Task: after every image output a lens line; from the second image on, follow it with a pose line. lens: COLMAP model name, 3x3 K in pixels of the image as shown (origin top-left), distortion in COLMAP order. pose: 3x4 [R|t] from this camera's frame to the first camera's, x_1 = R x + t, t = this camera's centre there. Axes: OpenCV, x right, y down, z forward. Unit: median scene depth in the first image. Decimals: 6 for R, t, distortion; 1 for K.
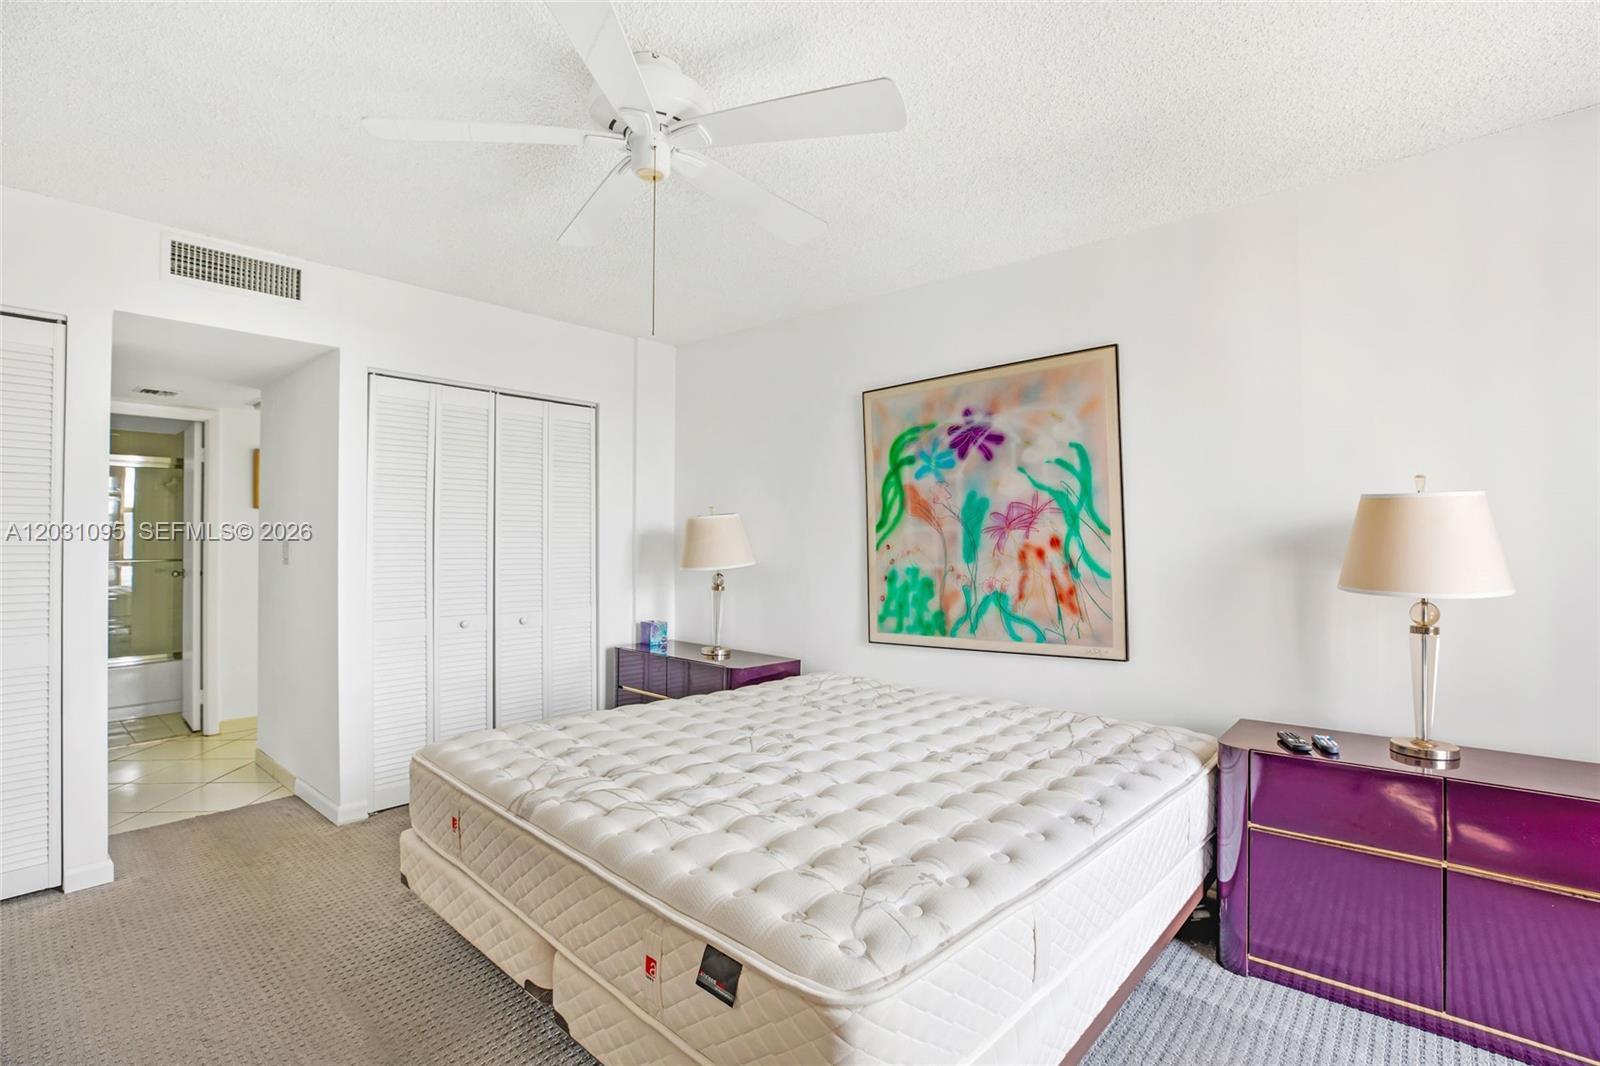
lens RADIAL K [[750.4, 0, 818.9], [0, 750.4, 532.9], [0, 0, 1]] dist [-0.045912, 0.009772]
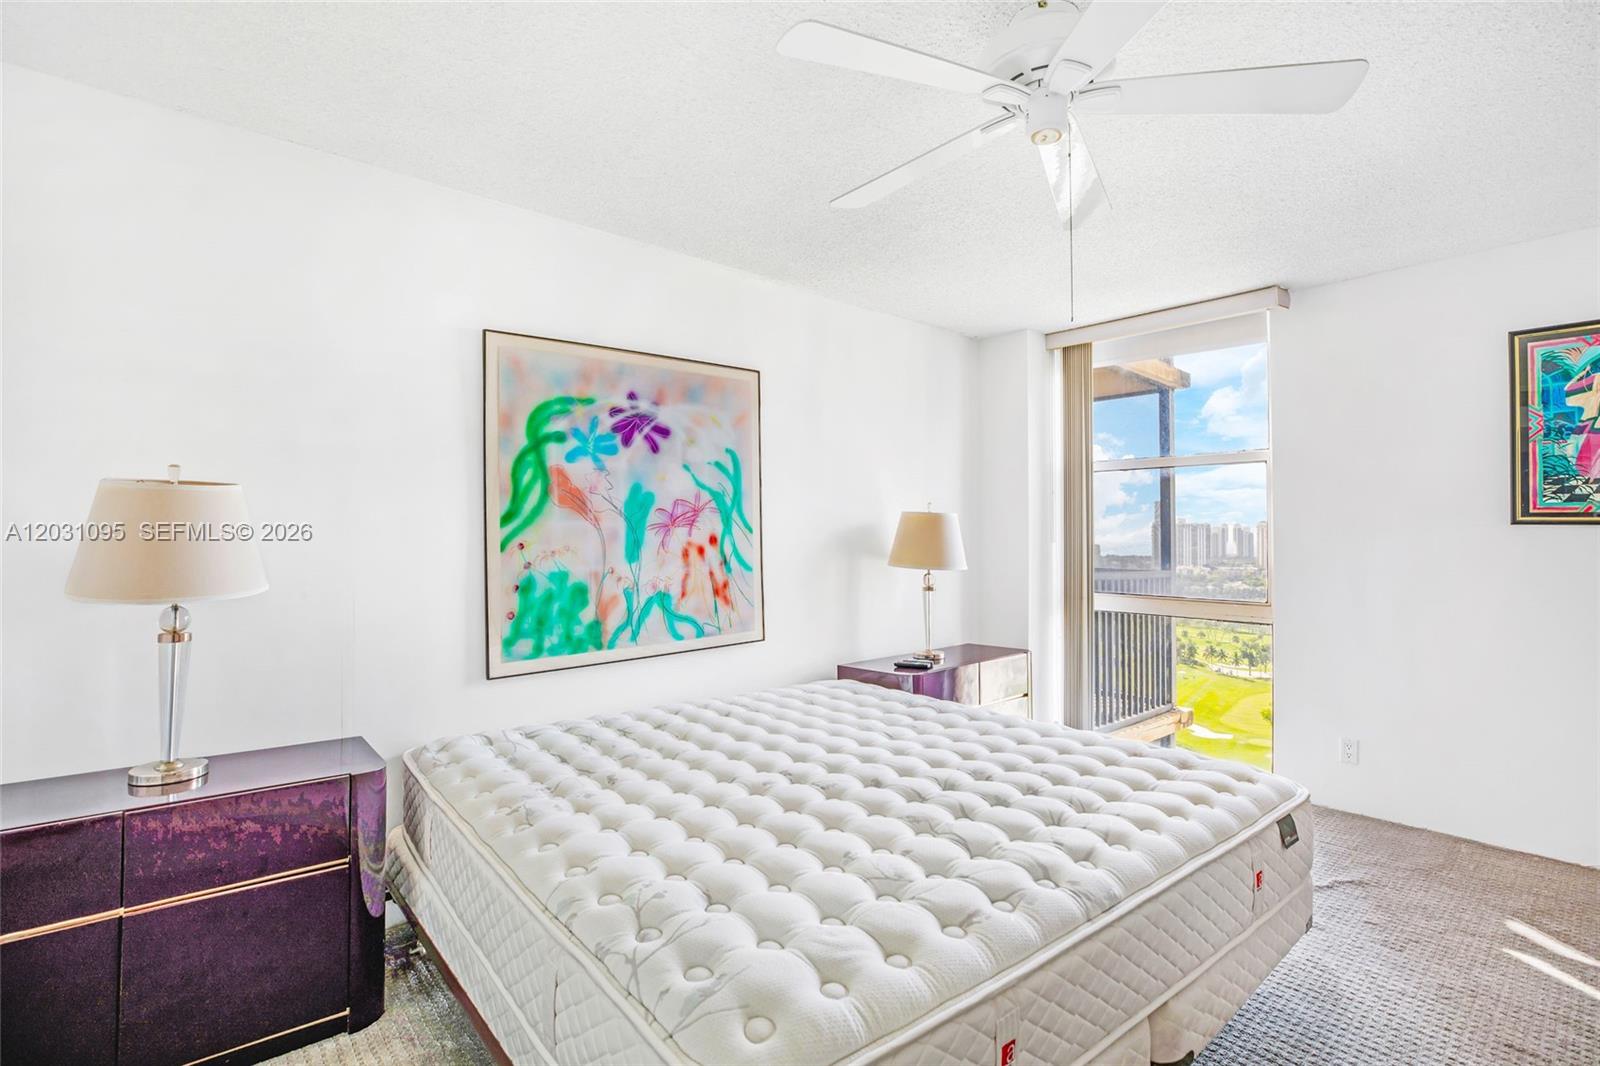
lens RADIAL K [[741.3, 0, 806.8], [0, 741.3, 537.8], [0, 0, 1]] dist [-0.045422, 0.010233]
pose [[0.148456, 0.004550, 0.988909, -0.649434], [-0.009520, 0.999950, -0.003172, 0.010532], [-0.988873, -0.008943, 0.148492, 0.660635]]
